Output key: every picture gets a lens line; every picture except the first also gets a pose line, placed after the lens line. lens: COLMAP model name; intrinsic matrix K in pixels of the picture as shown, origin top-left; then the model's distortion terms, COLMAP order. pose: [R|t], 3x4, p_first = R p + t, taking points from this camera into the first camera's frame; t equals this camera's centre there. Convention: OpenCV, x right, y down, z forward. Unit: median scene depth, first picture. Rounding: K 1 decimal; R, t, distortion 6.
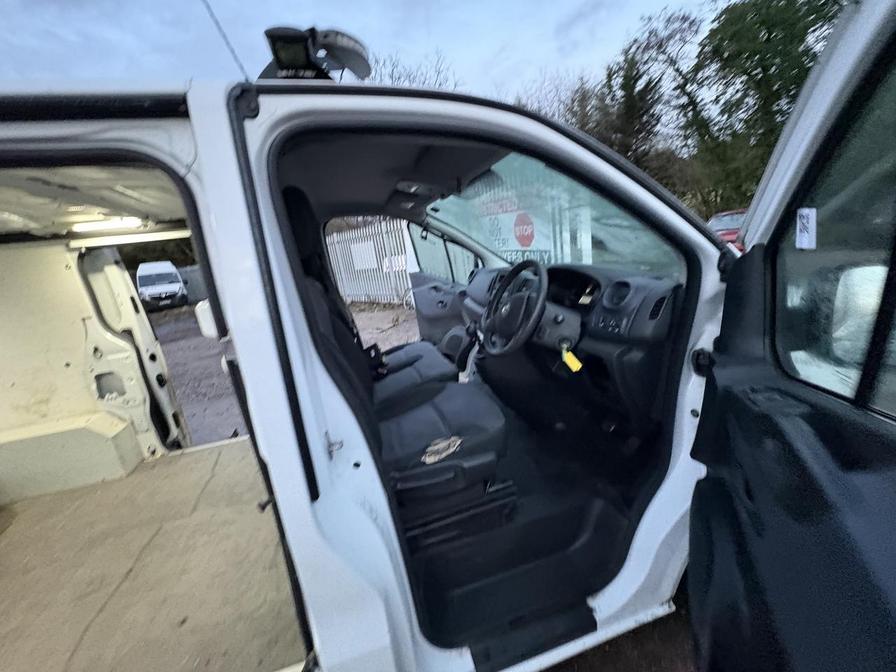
lens RADIAL K [[355.5, 0, 447.0], [0, 355.5, 338.0], [0, 0, 1]] dist [-0.000901, 0.000354]
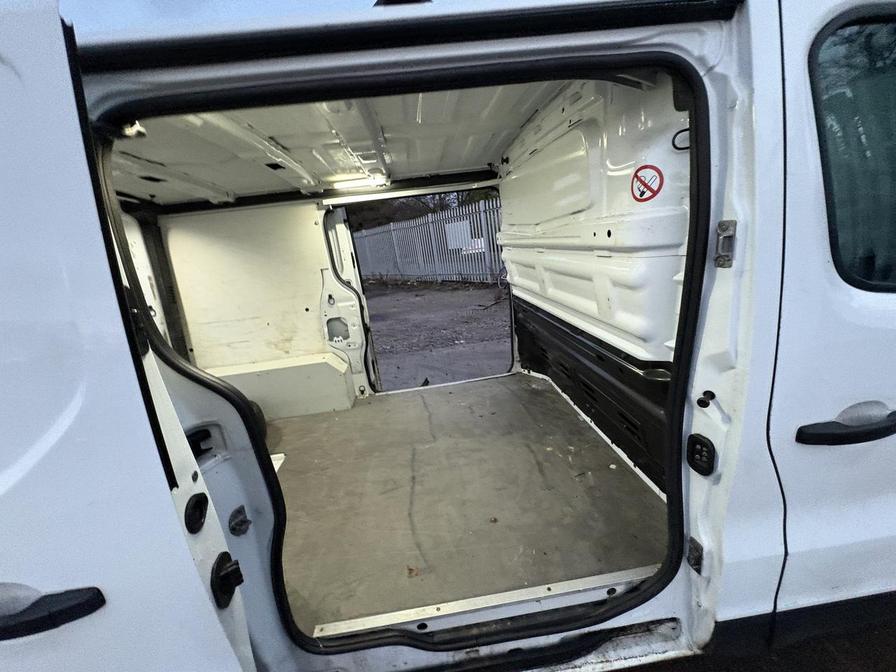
lens RADIAL K [[355.5, 0, 447.0], [0, 355.5, 338.0], [0, 0, 1]] dist [-0.000901, 0.000354]
pose [[0.983424, 0.048282, -0.174773, -0.402819], [-0.041199, 0.998185, 0.043929, 0.097199], [0.176577, -0.036000, 0.983628, -0.067643]]
